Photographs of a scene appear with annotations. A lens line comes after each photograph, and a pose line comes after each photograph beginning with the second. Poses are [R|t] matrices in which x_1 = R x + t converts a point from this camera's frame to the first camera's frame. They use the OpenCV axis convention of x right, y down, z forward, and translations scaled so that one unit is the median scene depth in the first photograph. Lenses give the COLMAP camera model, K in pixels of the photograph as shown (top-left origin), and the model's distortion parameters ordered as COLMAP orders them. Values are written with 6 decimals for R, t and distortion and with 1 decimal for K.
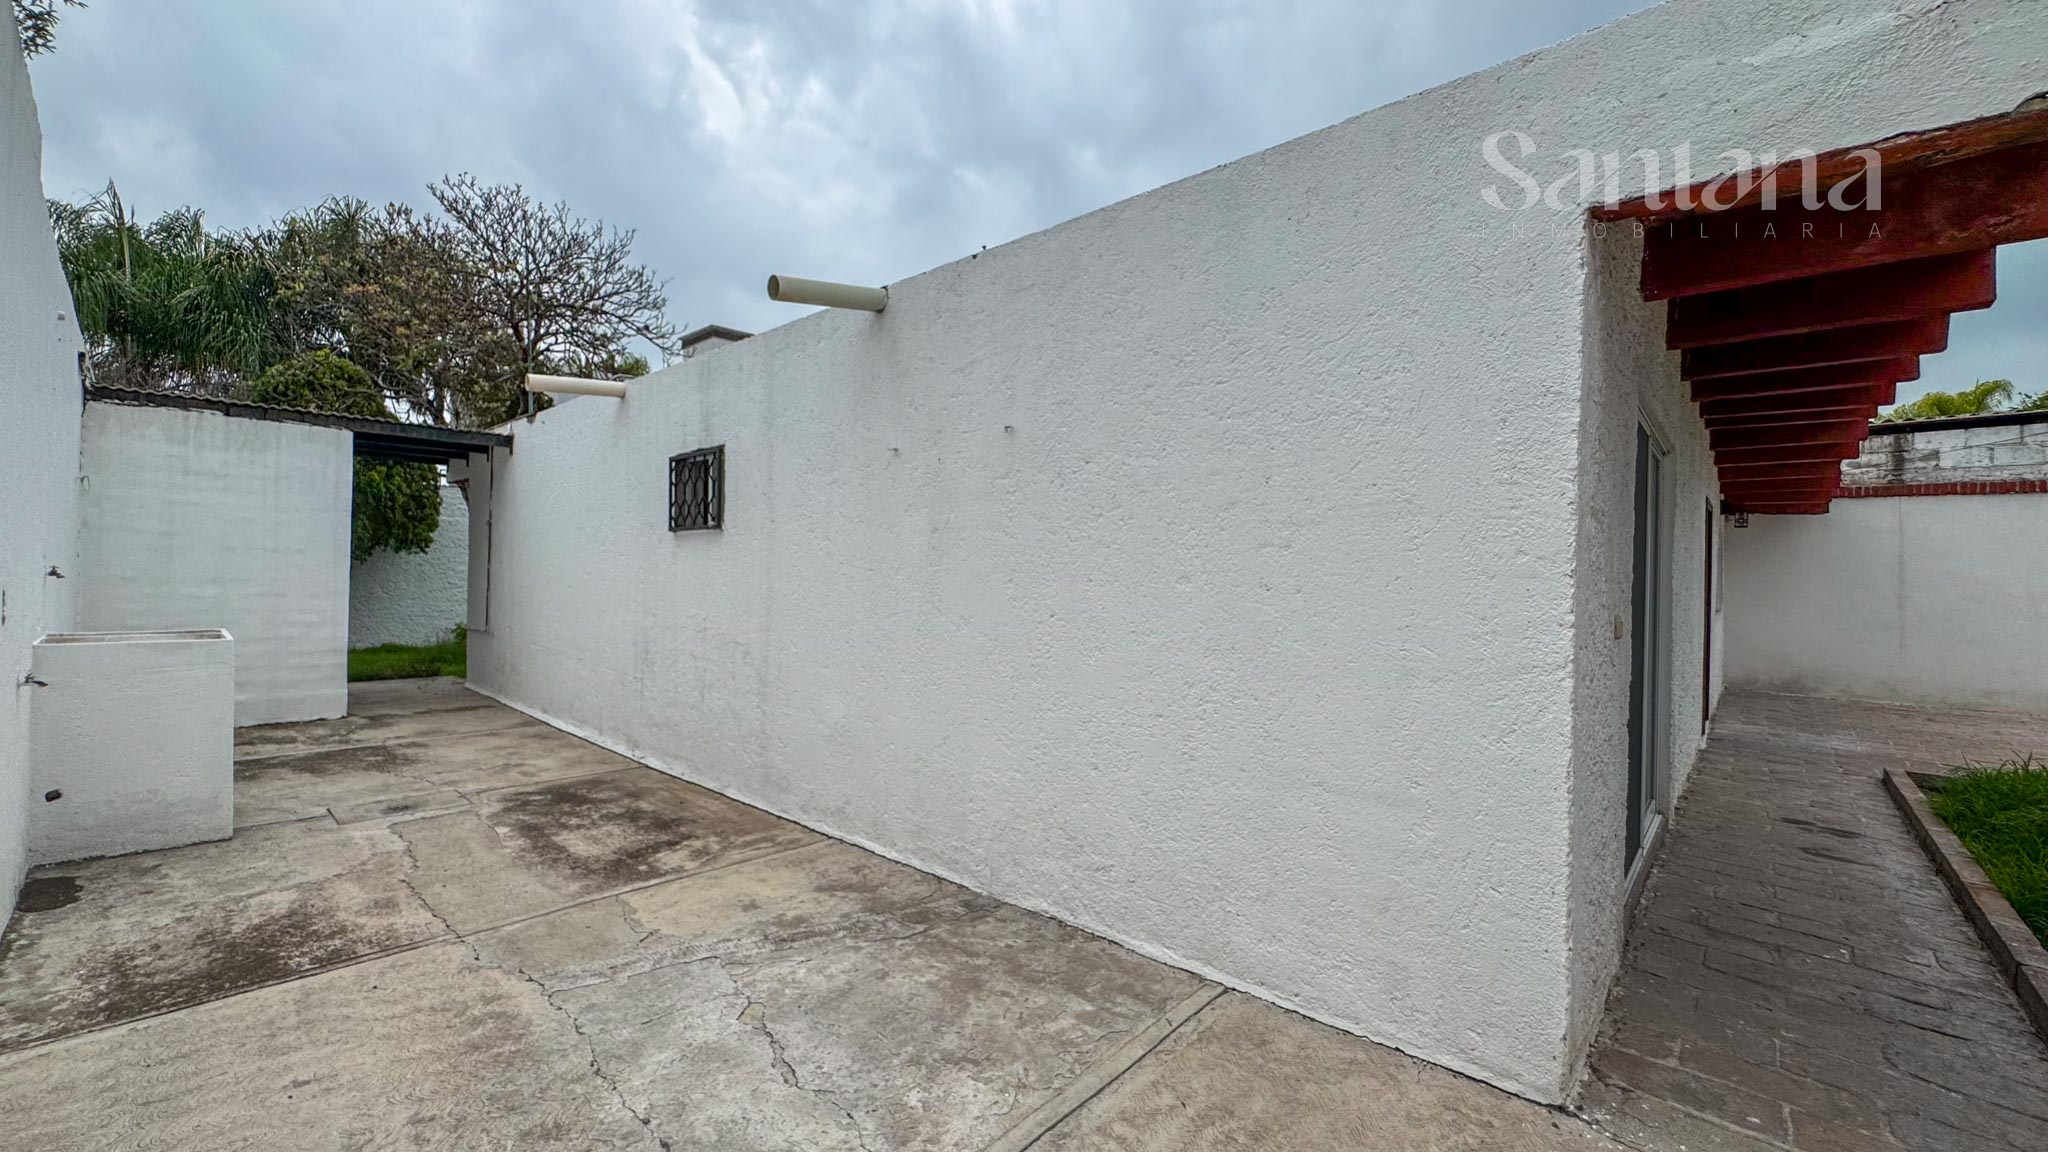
lens RADIAL K [[817.4, 0, 1023.5], [0, 817.4, 574.3], [0, 0, 1]] dist [-0.005253, 0.000121]
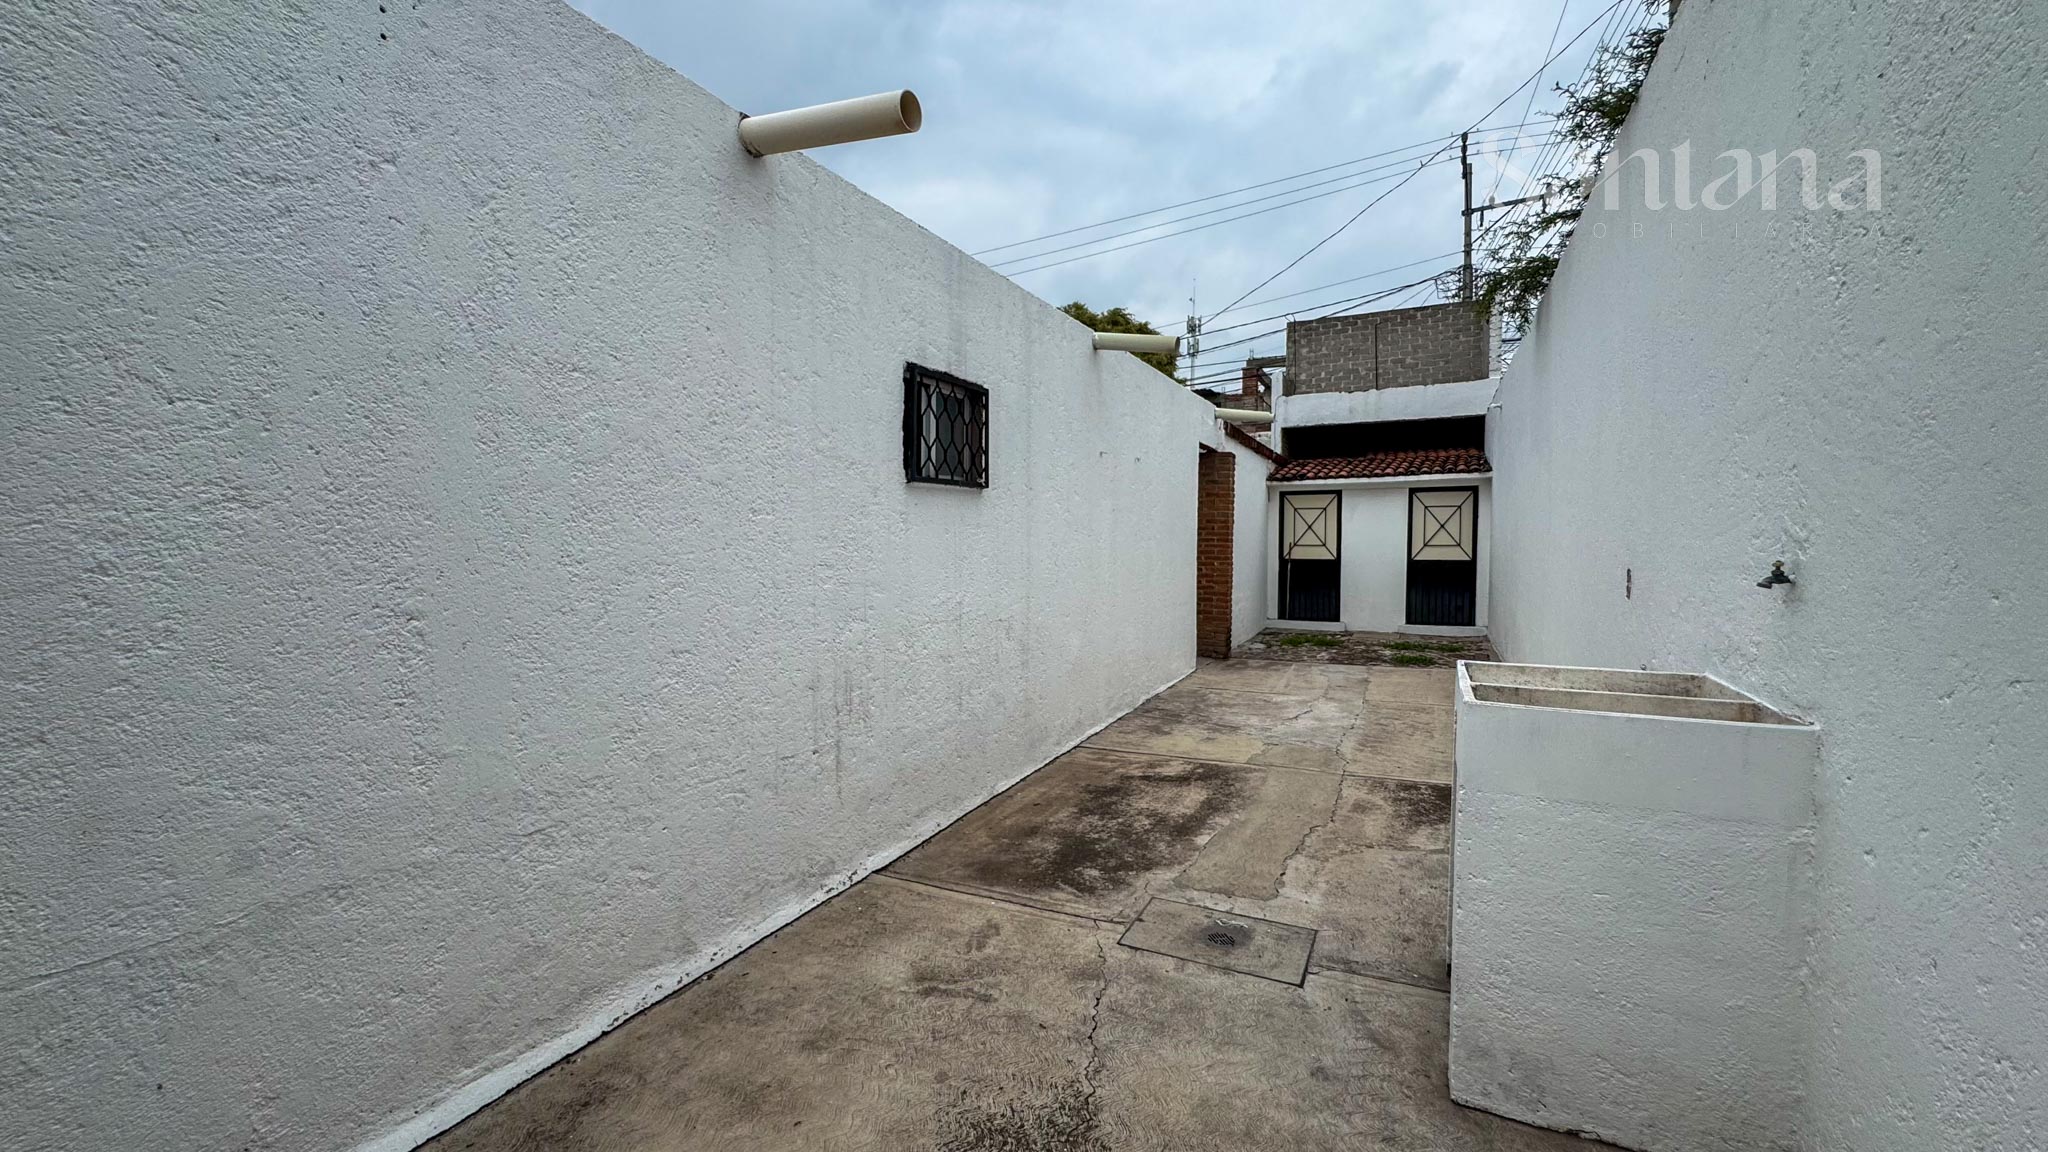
lens RADIAL K [[817.4, 0, 1031.4], [0, 817.4, 575.3], [0, 0, 1]] dist [-0.005253, 0.000121]
pose [[-0.290126, -0.066589, 0.954669, -1.452277], [-0.007460, 0.997703, 0.067324, -0.028841], [-0.956959, 0.012411, -0.289957, 1.475174]]
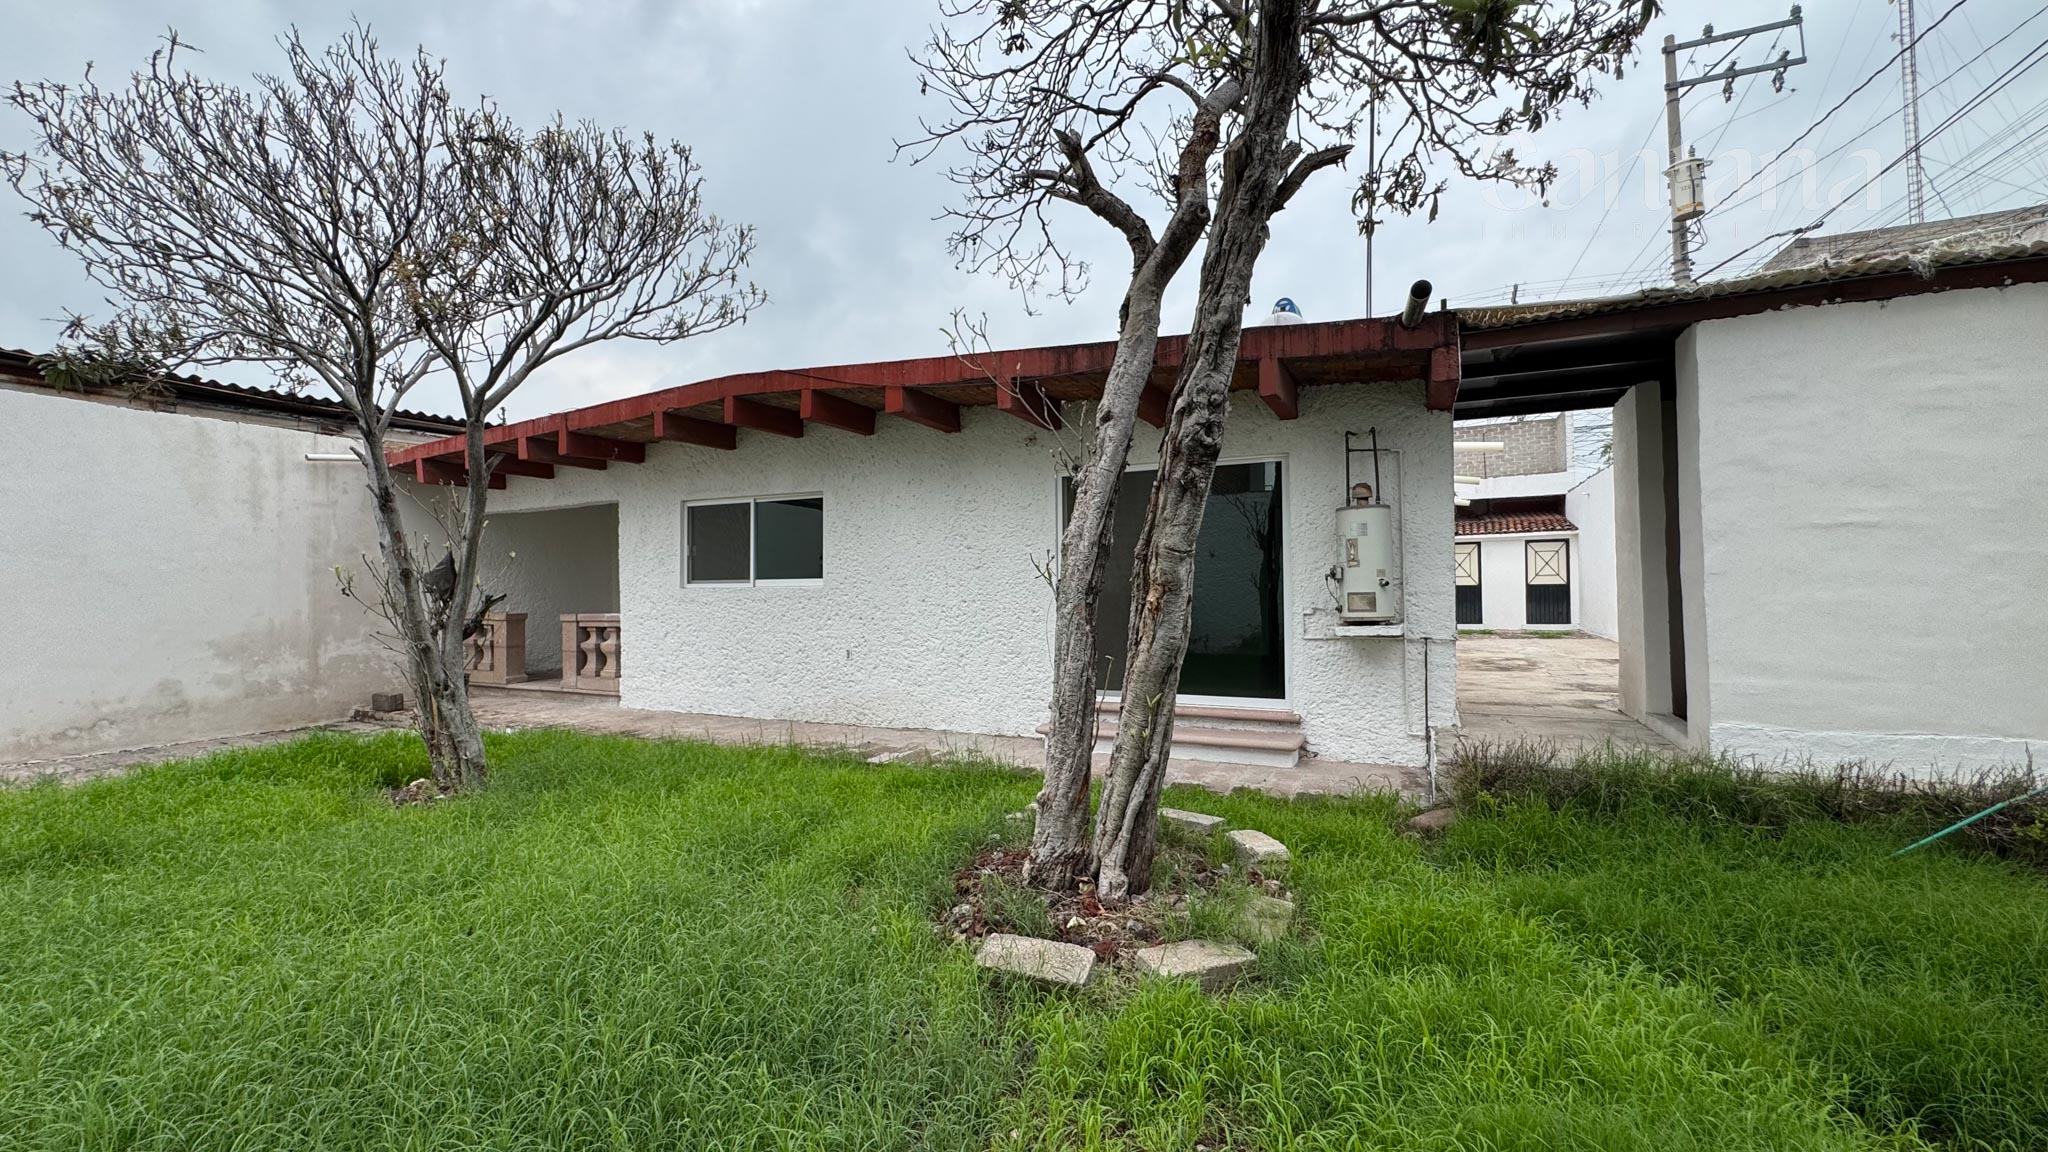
lens RADIAL K [[817.4, 0, 1026.4], [0, 817.4, 572.9], [0, 0, 1]] dist [-0.005253, 0.000121]
pose [[-0.286602, -0.001368, 0.958049, -2.652689], [0.005236, 0.999982, 0.002995, 0.004564], [-0.958035, 0.005875, -0.286590, 3.316863]]
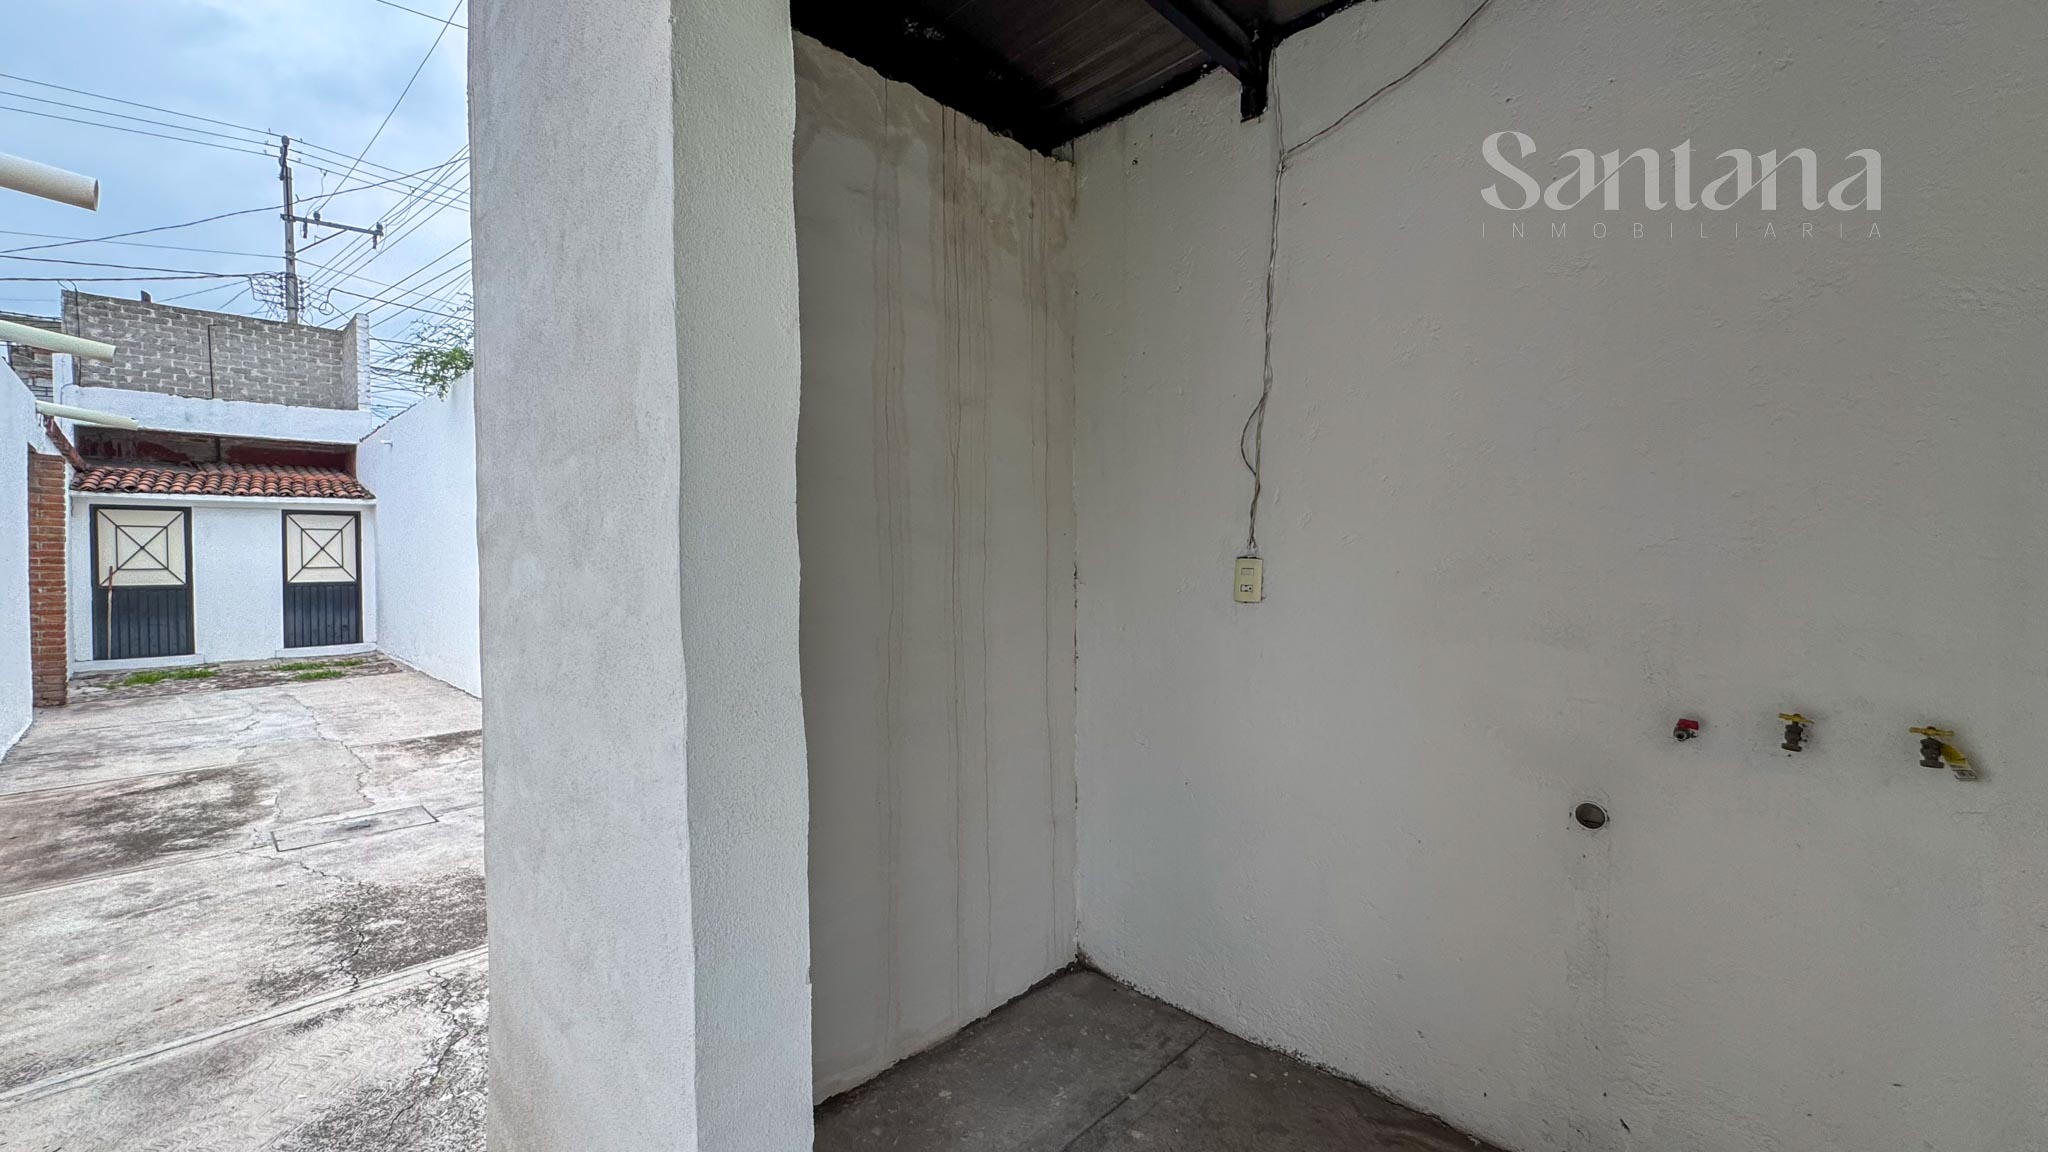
lens RADIAL K [[817.4, 0, 1024.7], [0, 817.4, 576.5], [0, 0, 1]] dist [-0.005253, 0.000121]
pose [[-0.999691, -0.016947, 0.018193, -1.684318], [-0.016630, 0.999710, 0.017431, -0.012954], [-0.018483, 0.017123, -0.999683, 2.094834]]
